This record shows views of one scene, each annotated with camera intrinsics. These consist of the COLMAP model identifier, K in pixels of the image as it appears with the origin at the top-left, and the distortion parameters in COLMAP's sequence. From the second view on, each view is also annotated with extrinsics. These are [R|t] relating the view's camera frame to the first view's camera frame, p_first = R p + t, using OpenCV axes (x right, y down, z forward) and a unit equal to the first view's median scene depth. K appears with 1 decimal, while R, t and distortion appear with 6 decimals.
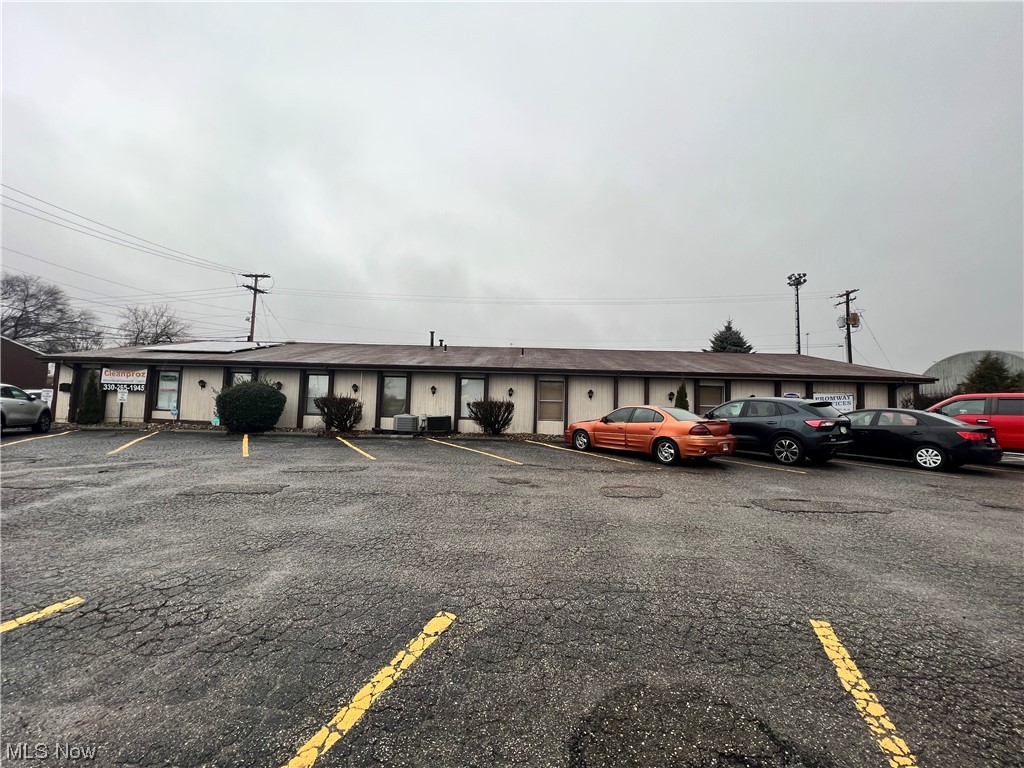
lens RADIAL K [[426.9, 0, 511.9], [0, 426.9, 358.9], [0, 0, 1]] dist [-0.009451, 0.000005]
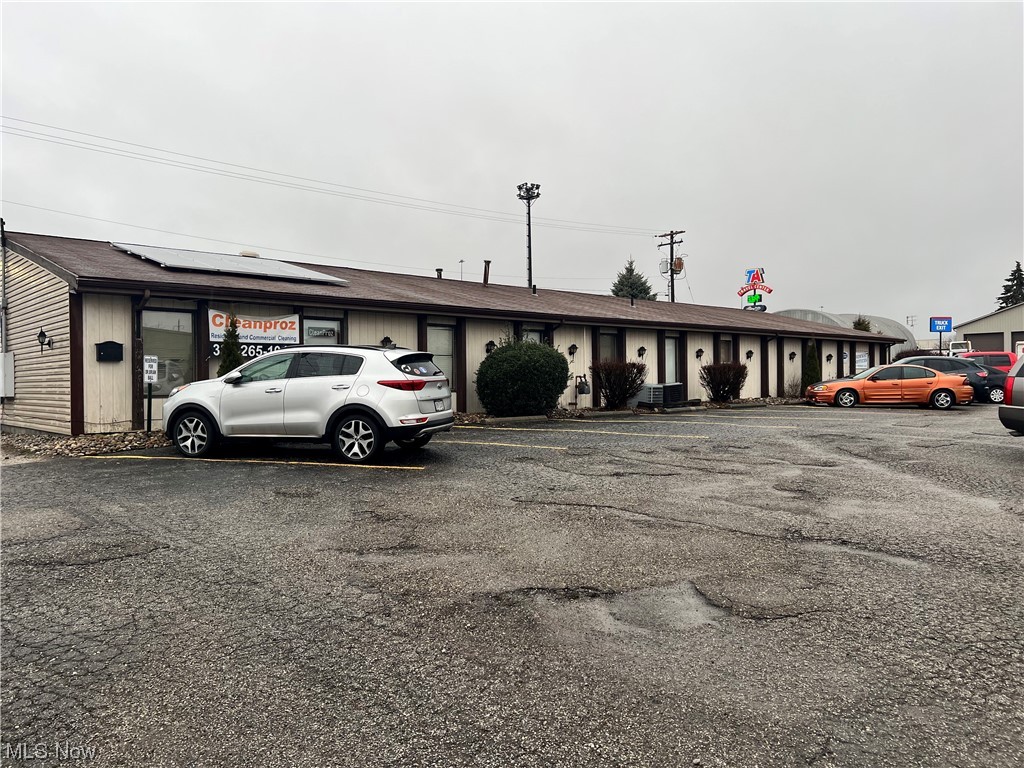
lens RADIAL K [[771.6, 0, 512.0], [0, 771.6, 384.0], [0, 0, 1]] dist [0.038369, -0.000178]
pose [[0.706956, -0.037918, 0.706241, -1.155580], [-0.058971, 0.991924, 0.112288, -0.011385], [-0.704795, -0.121030, 0.699011, 0.132604]]
